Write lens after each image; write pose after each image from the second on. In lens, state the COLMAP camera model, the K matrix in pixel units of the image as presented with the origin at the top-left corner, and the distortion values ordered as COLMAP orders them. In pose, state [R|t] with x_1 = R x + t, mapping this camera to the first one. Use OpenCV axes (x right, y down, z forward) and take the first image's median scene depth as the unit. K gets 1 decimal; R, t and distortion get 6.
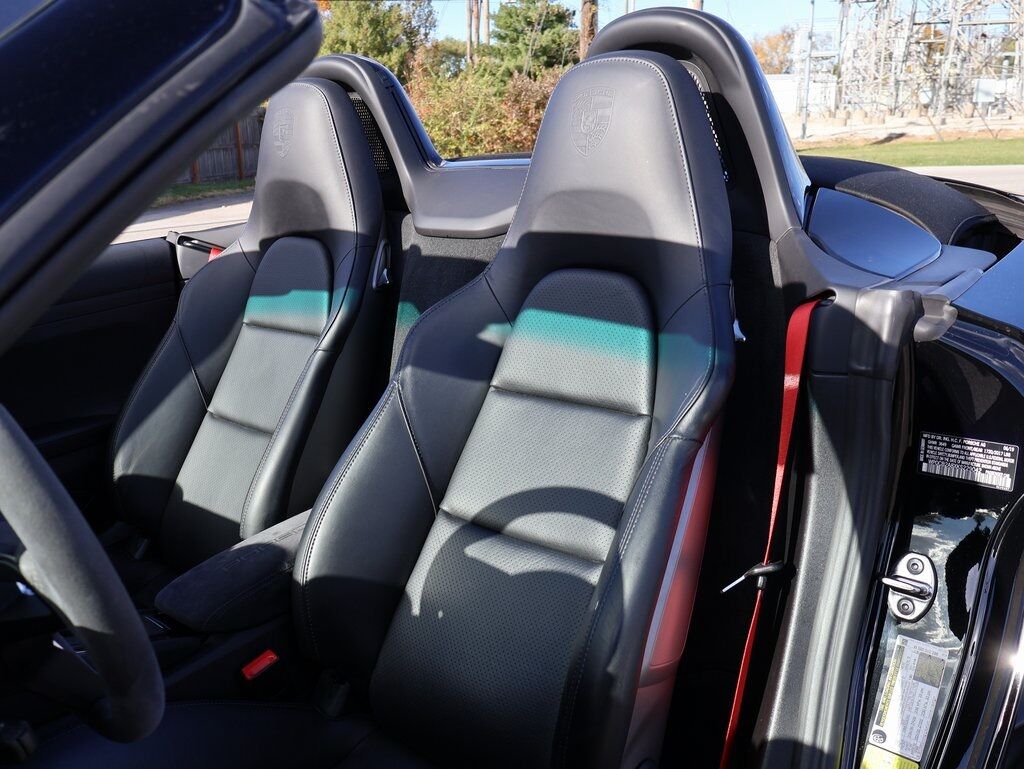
lens RADIAL K [[843.8, 0, 512.8], [0, 843.8, 383.1], [0, 0, 1]] dist [-0.005442, -0.000860]
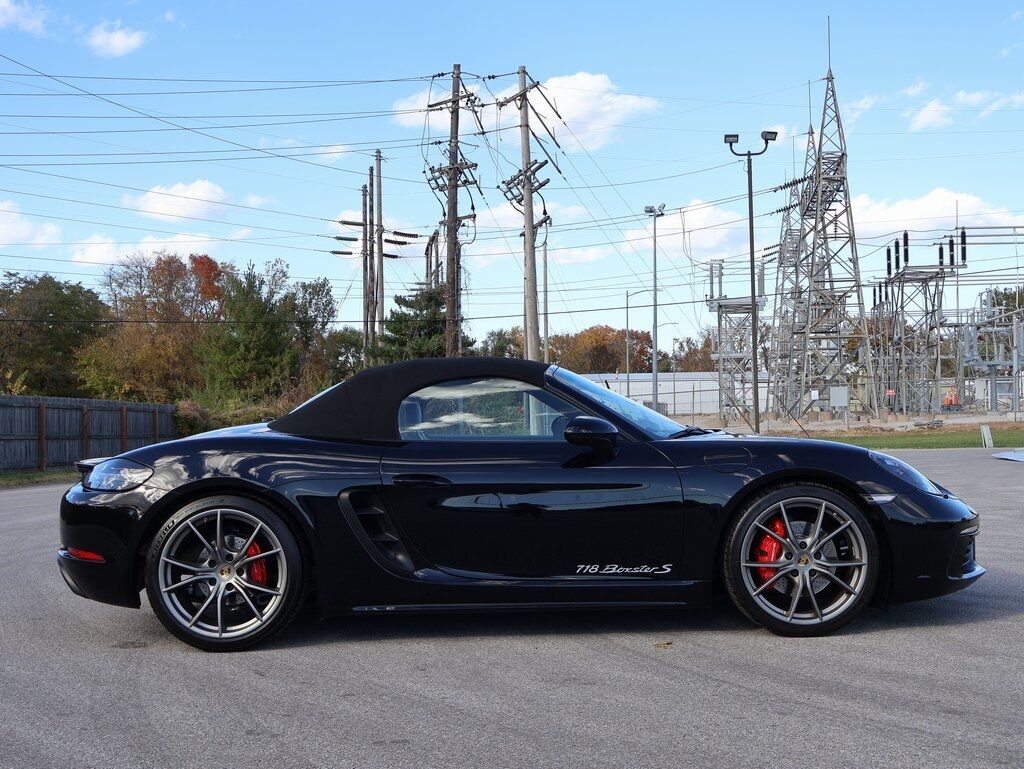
lens RADIAL K [[1156.6, 0, 511.2], [0, 1156.6, 388.7], [0, 0, 1]] dist [-0.015423, 0.000000]
pose [[0.997939, 0.015340, 0.062314, 0.021054], [0.005556, 0.946715, -0.322024, 0.047403], [-0.063934, 0.321706, 0.944679, -0.150853]]
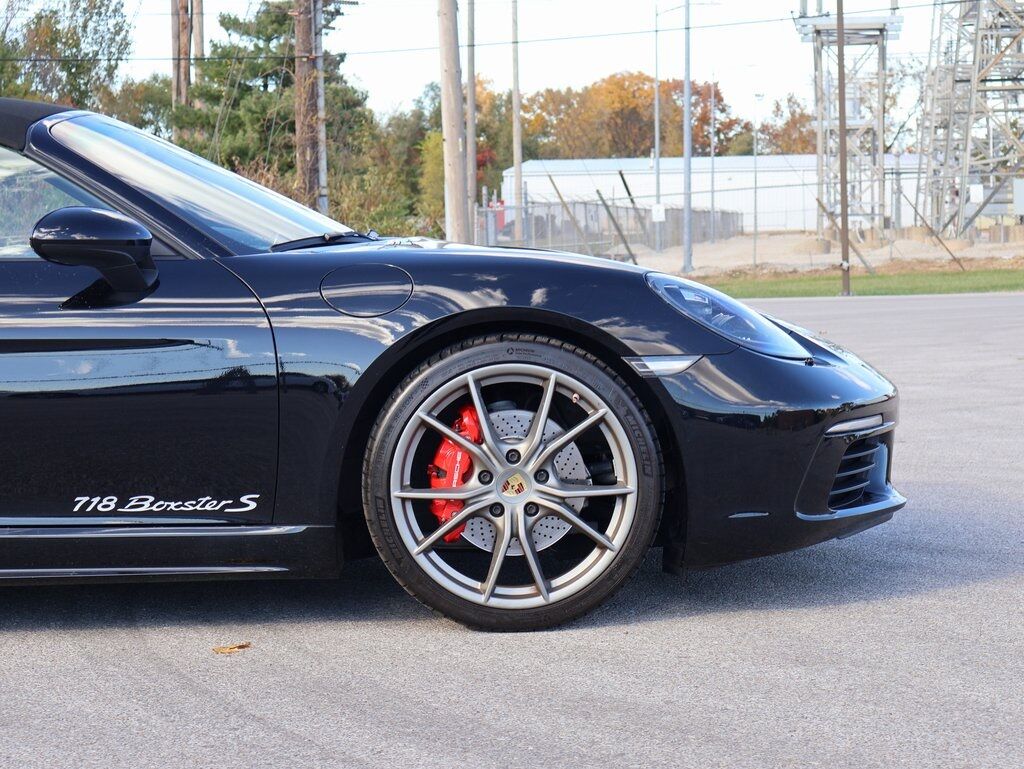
lens RADIAL K [[2076.1, 0, 512.7], [0, 2076.1, 383.3], [0, 0, 1]] dist [0.067150, 0.000000]
pose [[0.996706, 0.004583, 0.080969, 0.033166], [0.014345, 0.972696, -0.231638, 0.046958], [-0.079820, 0.232037, 0.969427, -0.147677]]
